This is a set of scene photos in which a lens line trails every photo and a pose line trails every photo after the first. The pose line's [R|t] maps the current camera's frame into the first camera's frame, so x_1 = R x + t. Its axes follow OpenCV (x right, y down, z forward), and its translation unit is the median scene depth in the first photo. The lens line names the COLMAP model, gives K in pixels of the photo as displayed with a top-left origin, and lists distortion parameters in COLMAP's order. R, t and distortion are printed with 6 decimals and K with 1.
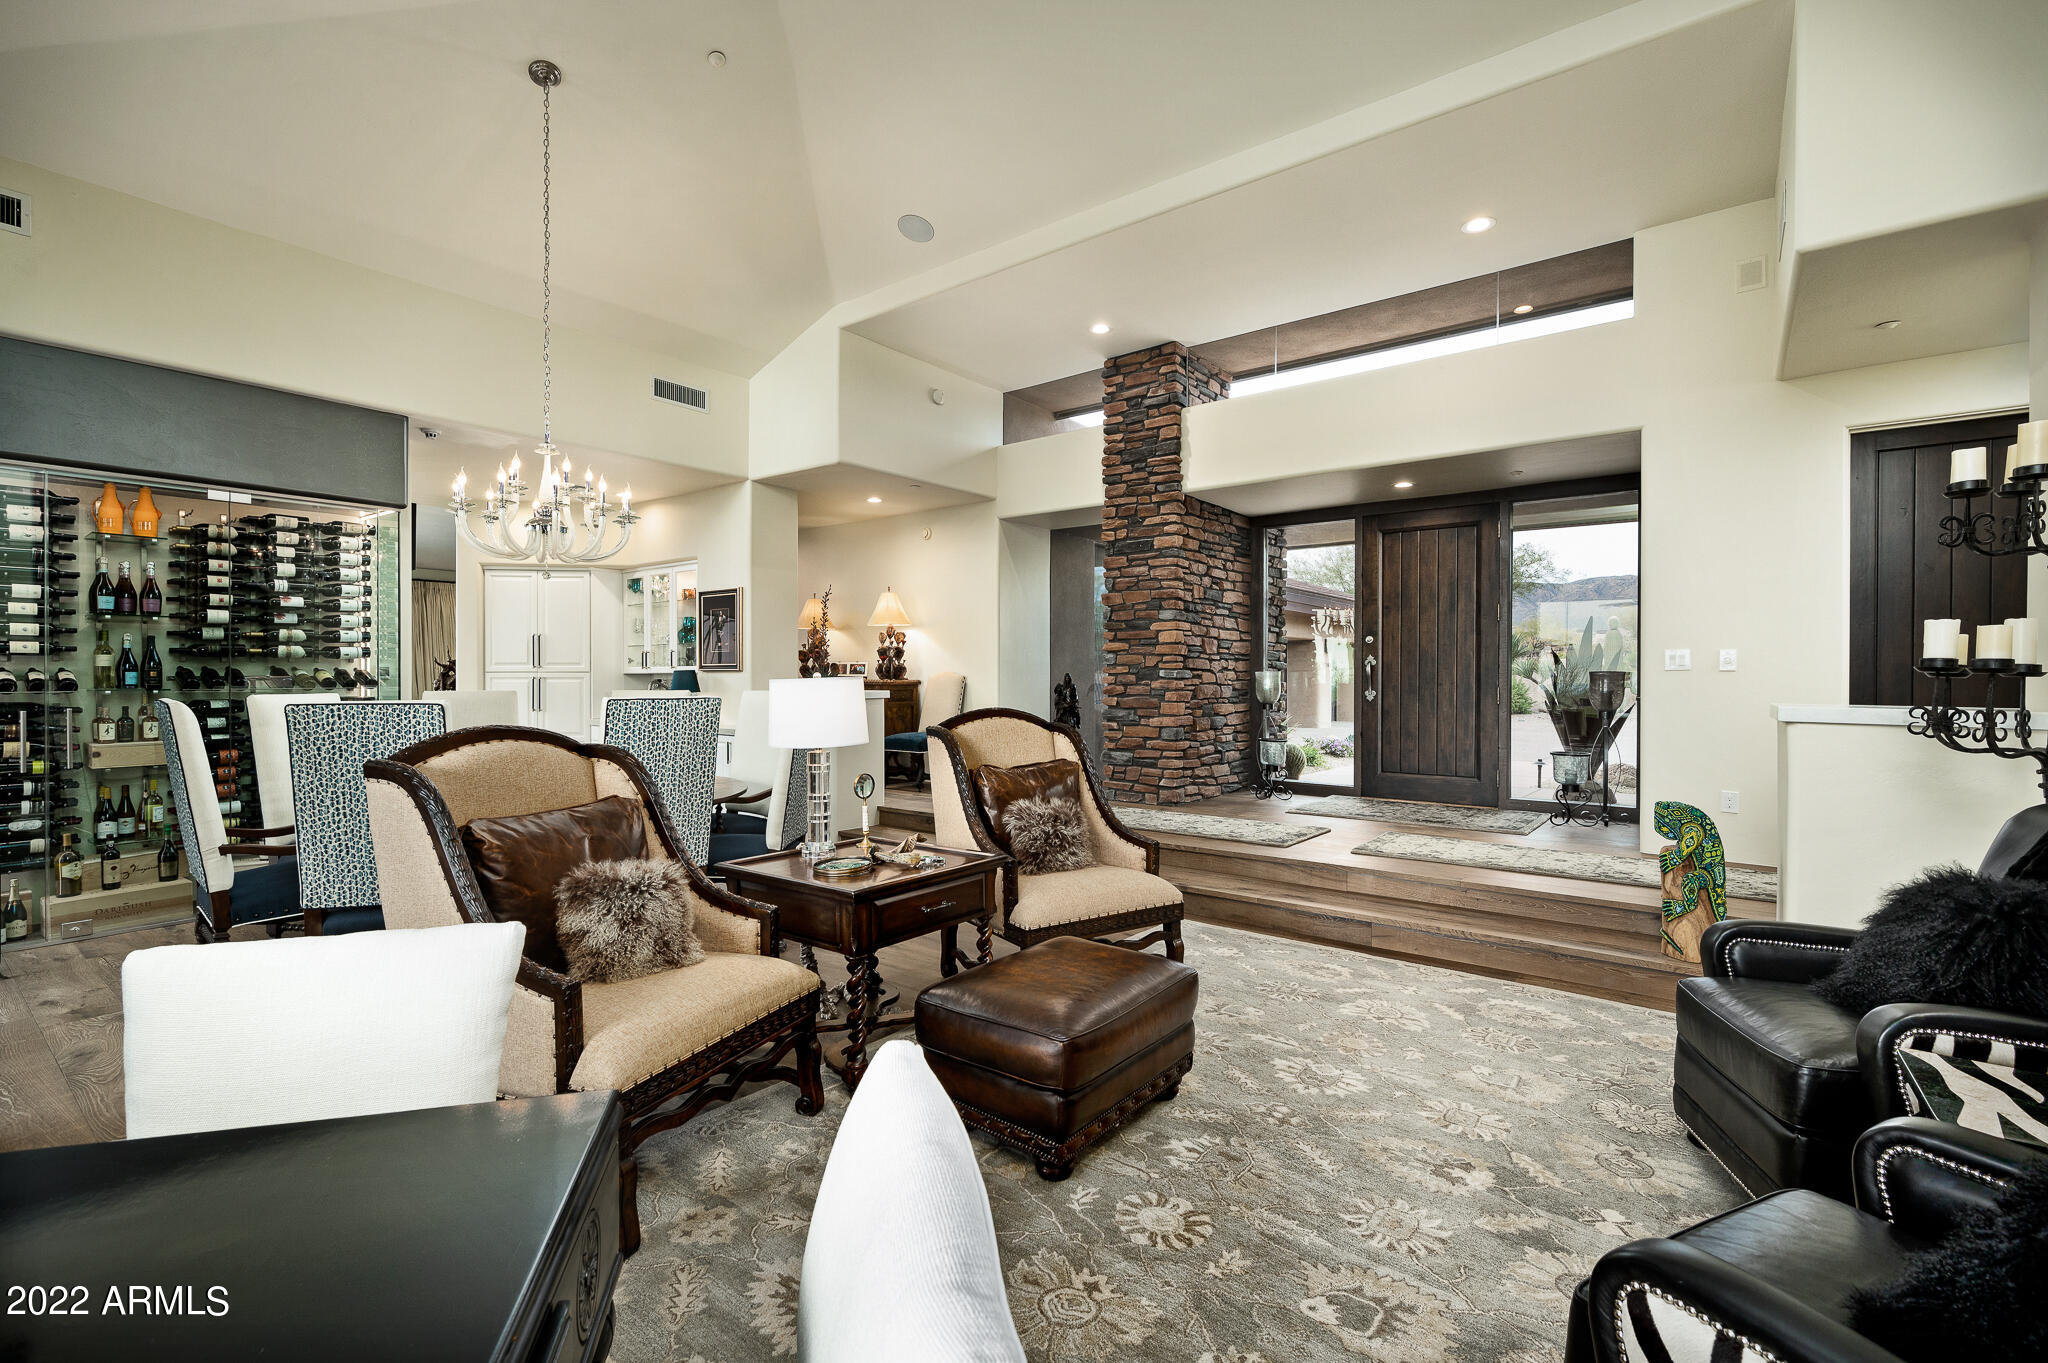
lens RADIAL K [[922.4, 0, 1014.3], [0, 922.4, 682.4], [0, 0, 1]] dist [-0.001429, -0.000172]
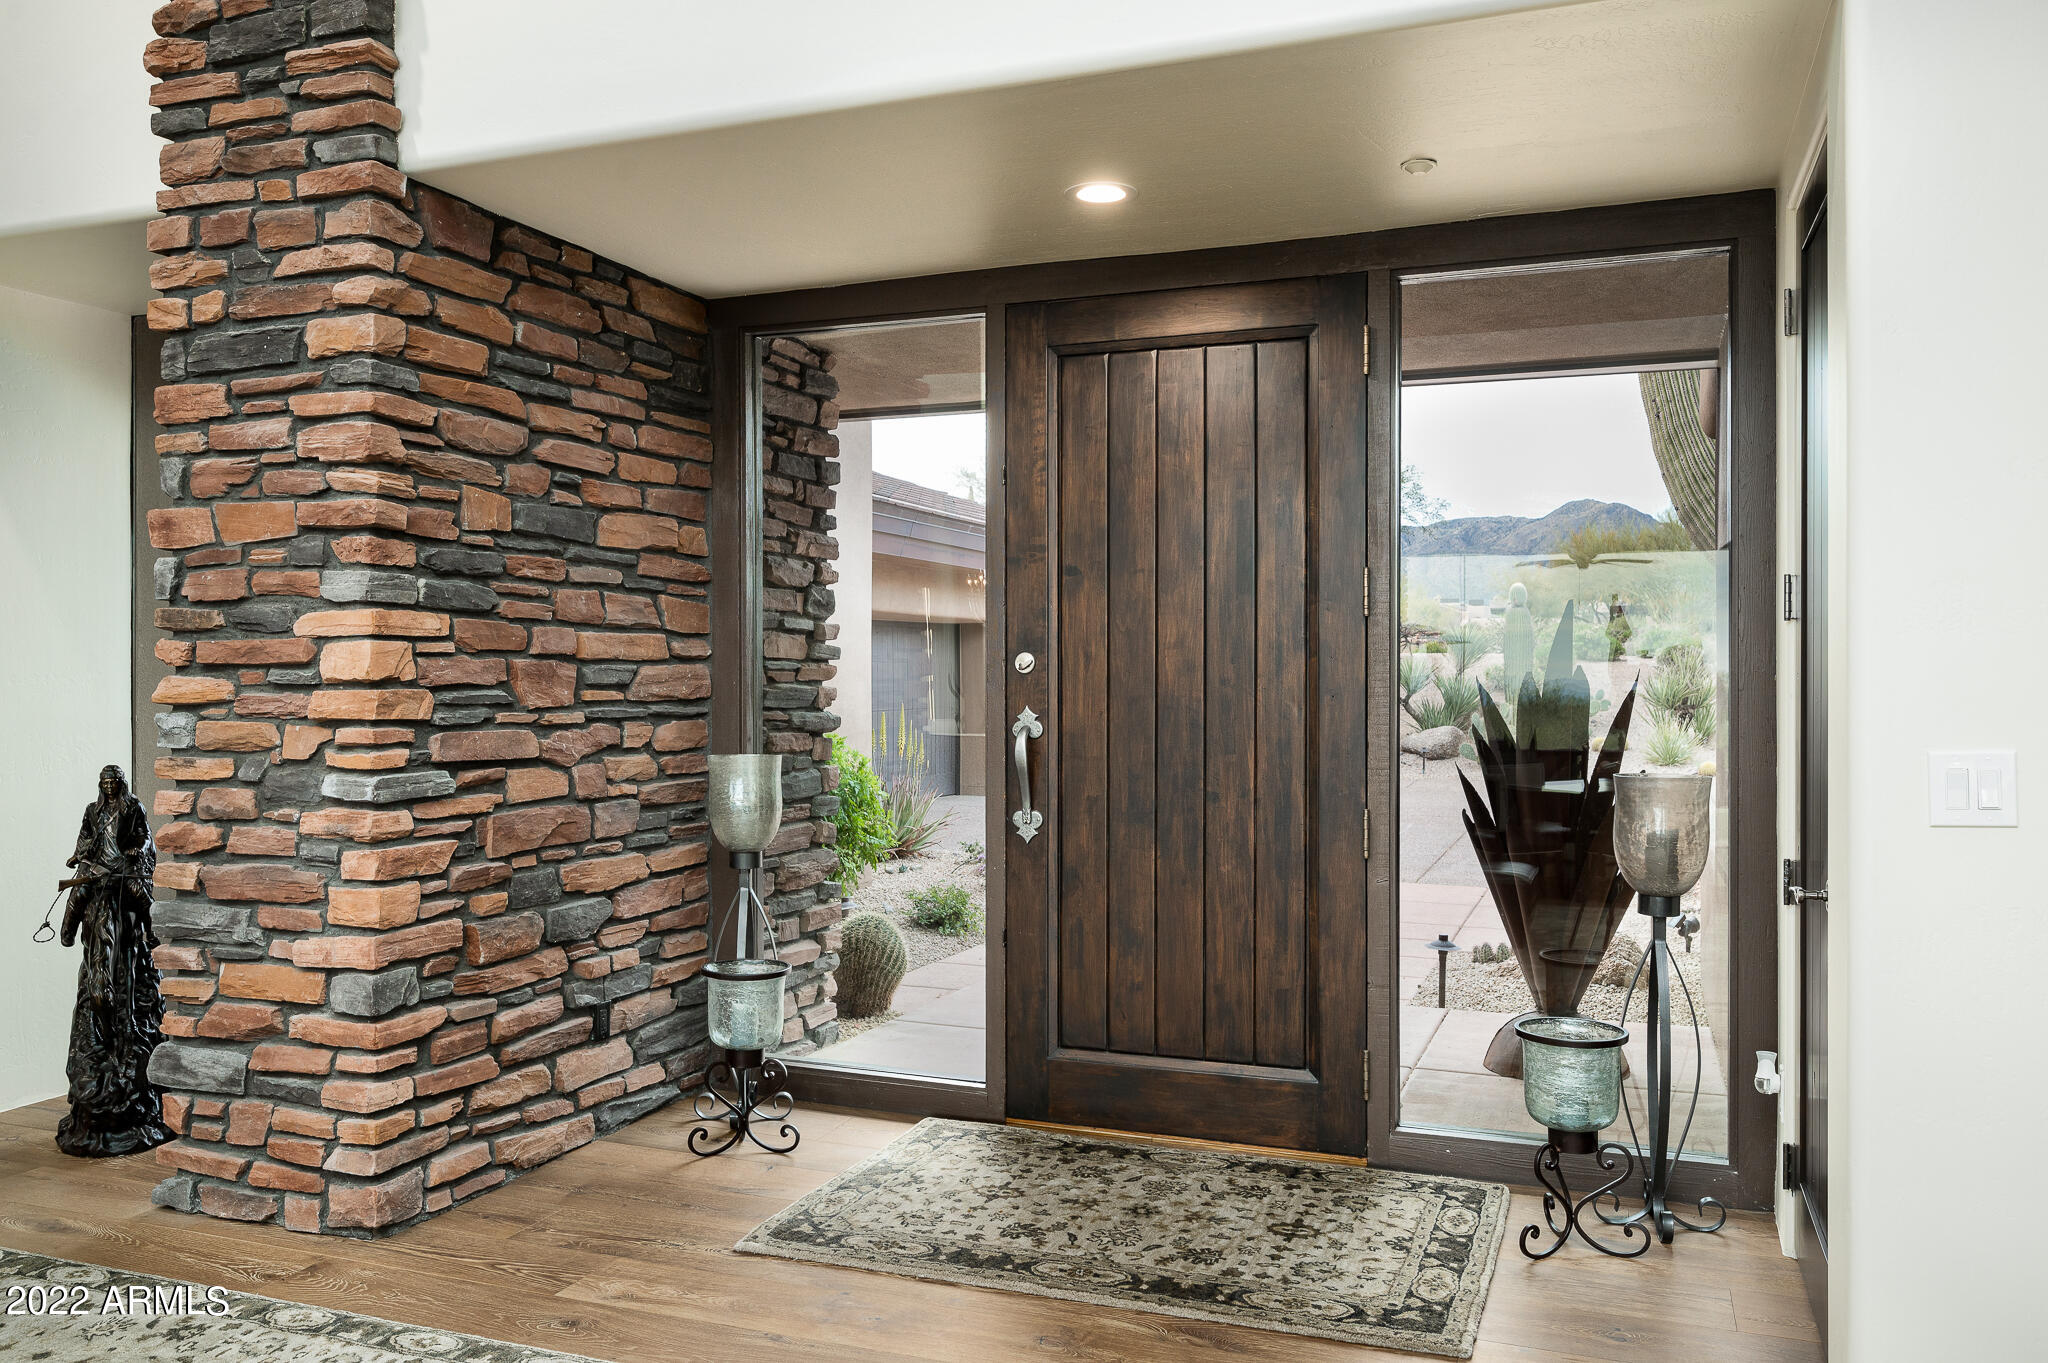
lens RADIAL K [[1567.3, 0, 1028.1], [0, 1567.3, 681.7], [0, 0, 1]] dist [0.000091, -0.004252]
pose [[0.956625, -0.005275, 0.291274, 0.220282], [0.004751, 0.999986, 0.002504, -0.041562], [-0.291283, -0.001012, 0.956636, 0.448647]]
